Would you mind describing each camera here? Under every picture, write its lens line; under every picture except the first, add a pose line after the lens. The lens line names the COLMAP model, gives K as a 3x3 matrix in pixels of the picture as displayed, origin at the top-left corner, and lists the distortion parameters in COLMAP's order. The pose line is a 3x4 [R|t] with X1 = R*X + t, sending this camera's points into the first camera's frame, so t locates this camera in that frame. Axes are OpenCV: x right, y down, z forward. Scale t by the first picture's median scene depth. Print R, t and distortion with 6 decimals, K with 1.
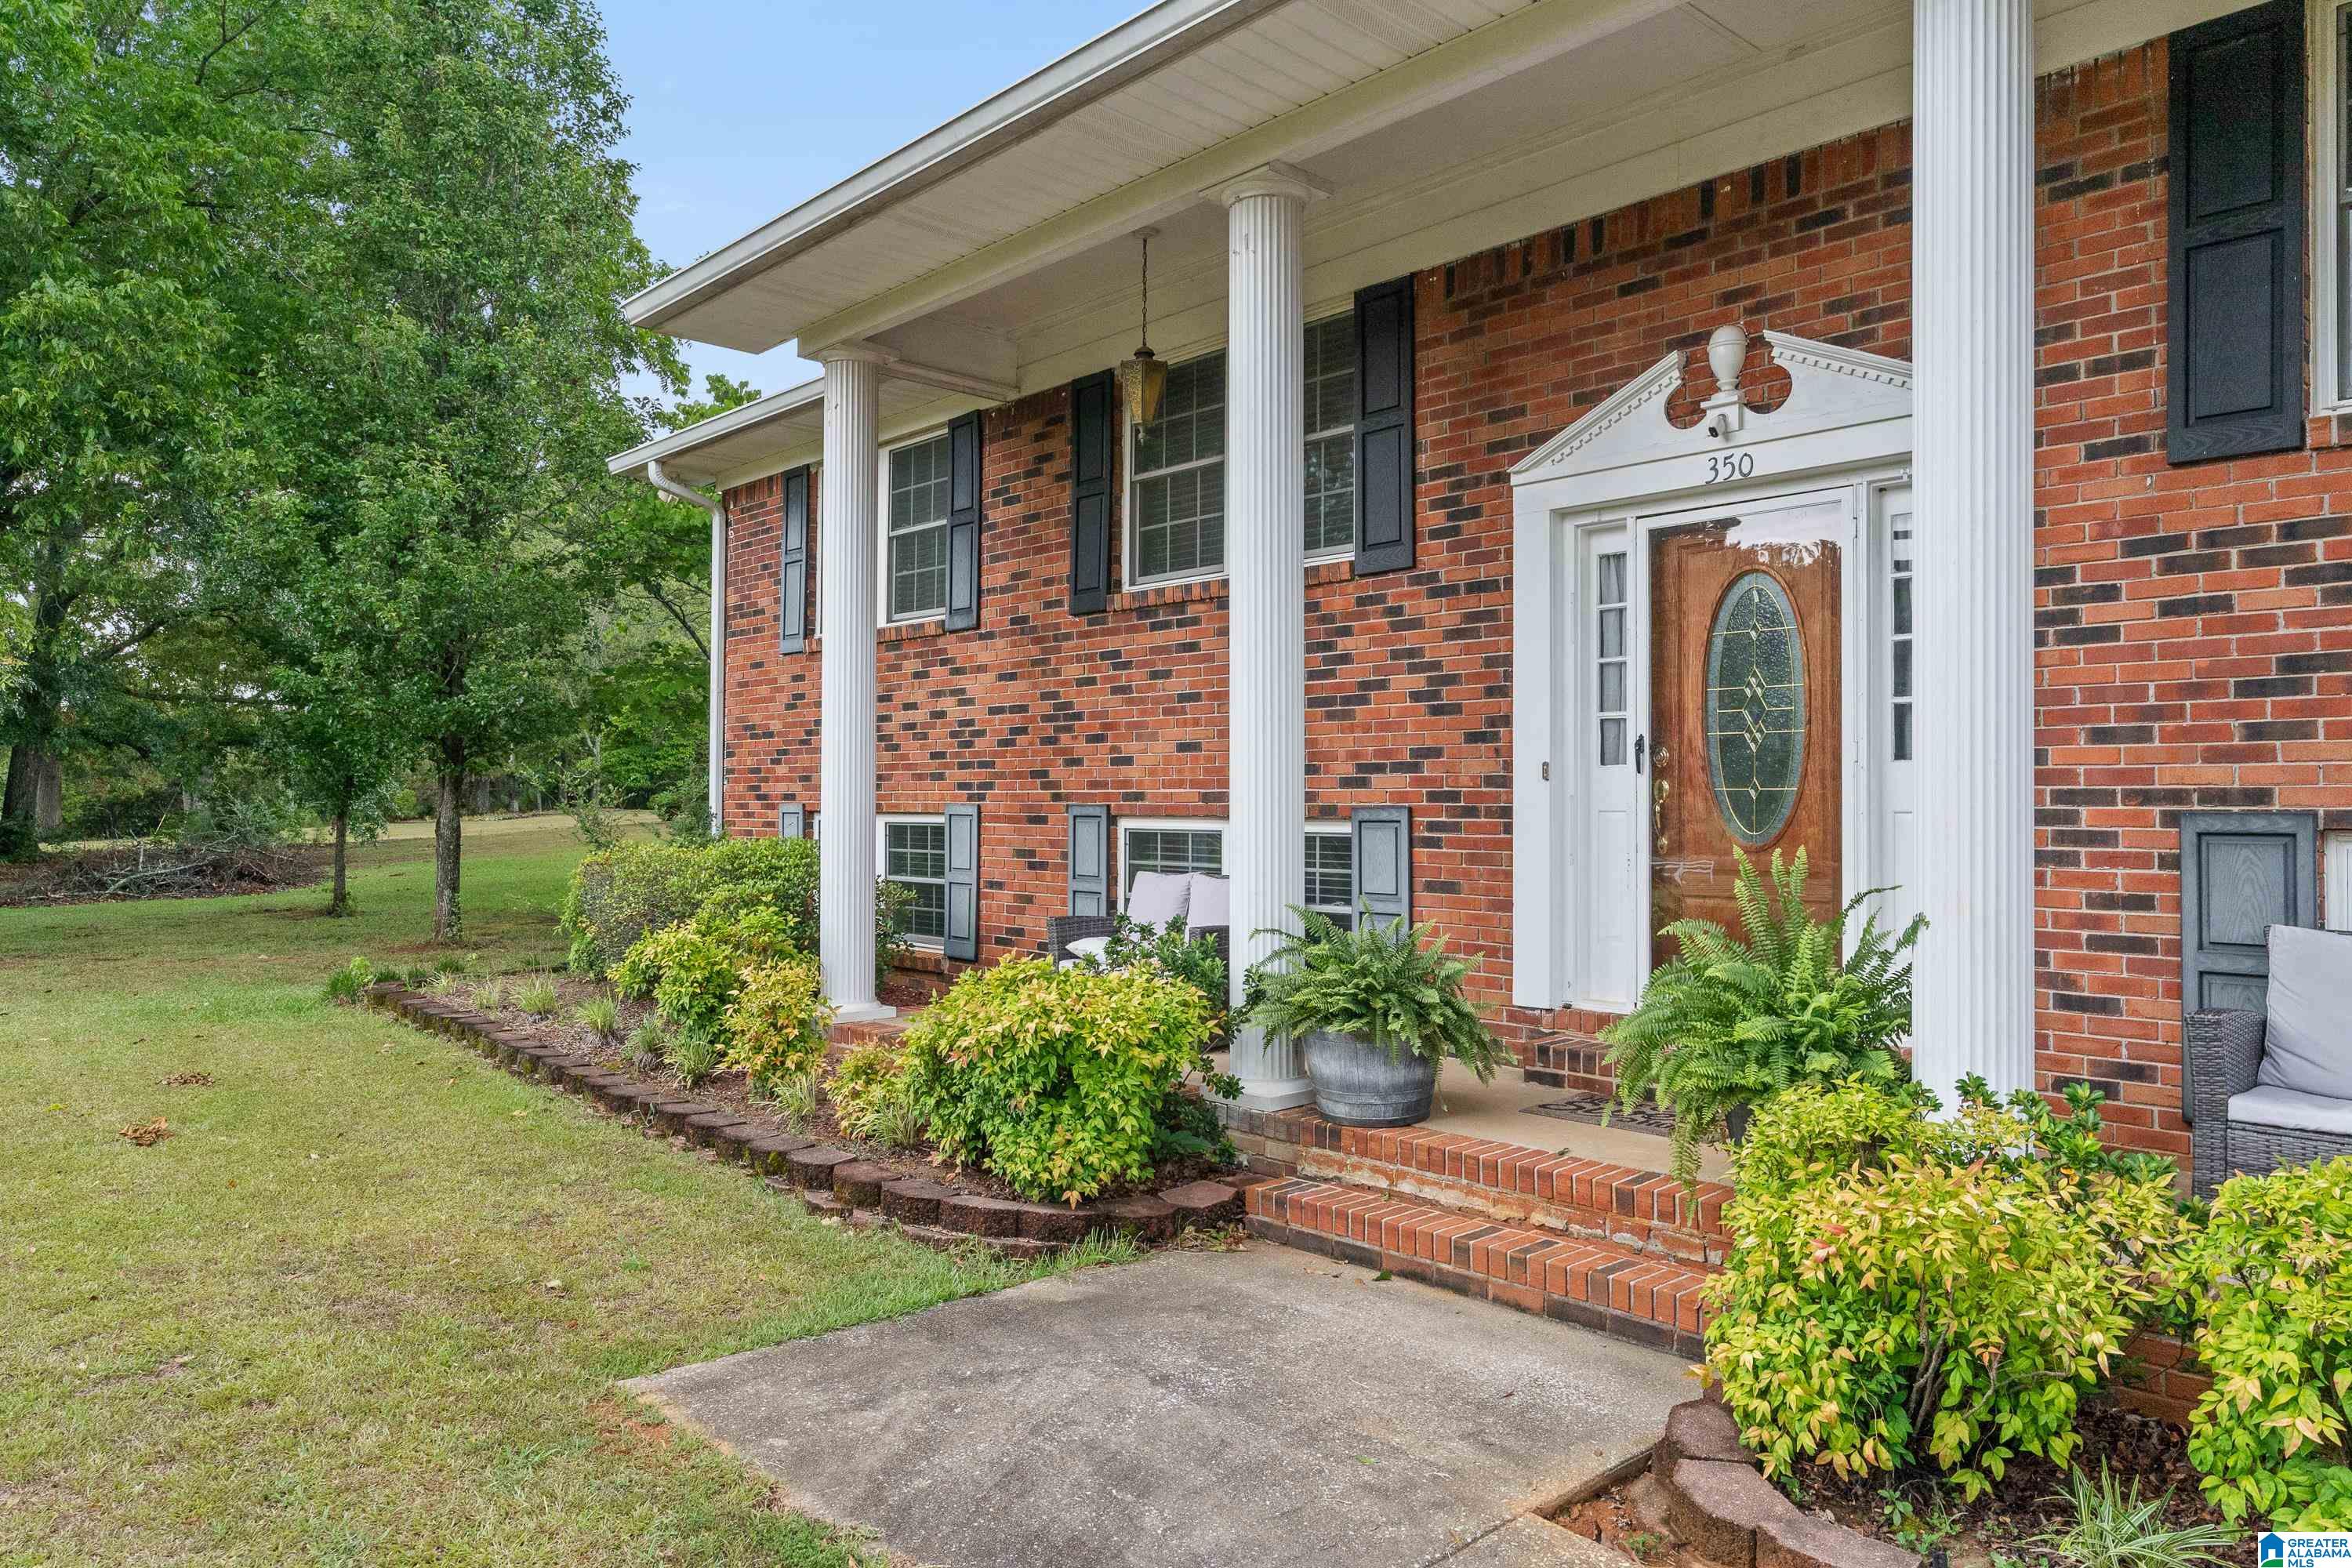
lens RADIAL K [[1553.5, 0, 1174.1], [0, 1553.5, 793.5], [0, 0, 1]] dist [-0.005436, -0.002436]
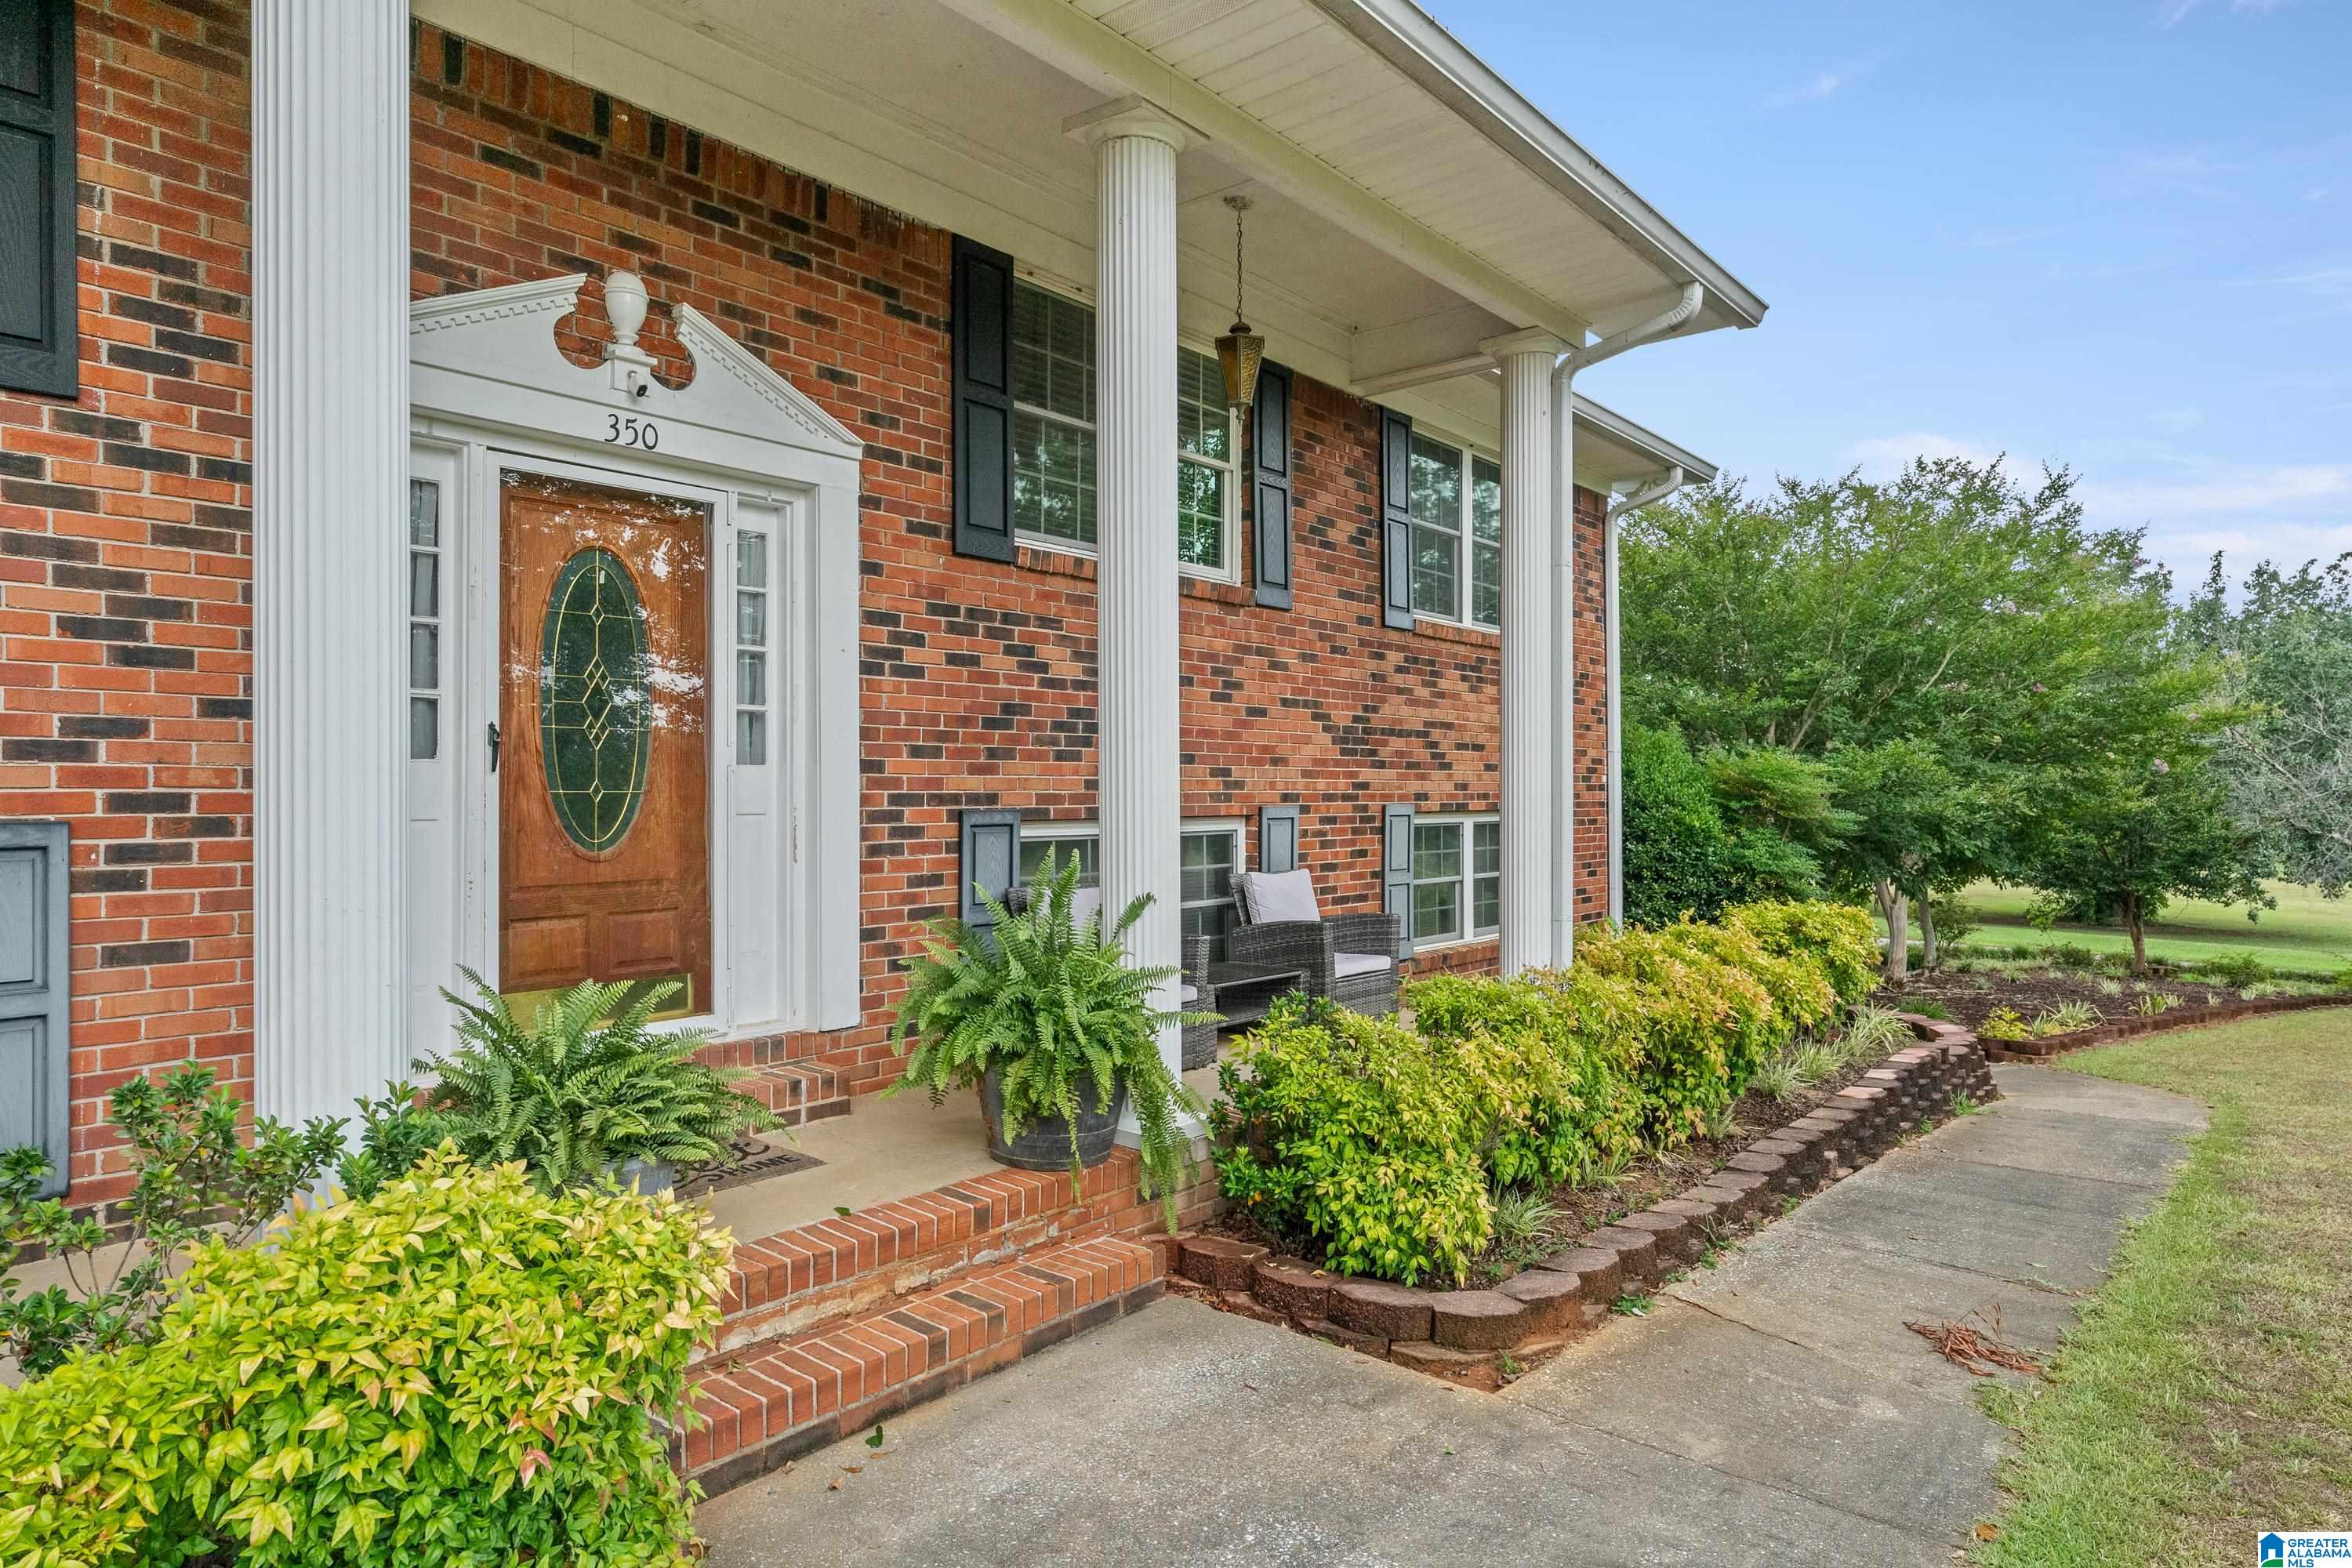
lens RADIAL K [[1374.1, 0, 1173.6], [0, 1374.1, 777.5], [0, 0, 1]] dist [-0.004126, 0.001966]
pose [[-0.118534, 0.002279, 0.992947, -0.549657], [-0.012049, 0.999920, -0.003734, -0.014238], [-0.992877, -0.012406, -0.118497, 0.922075]]
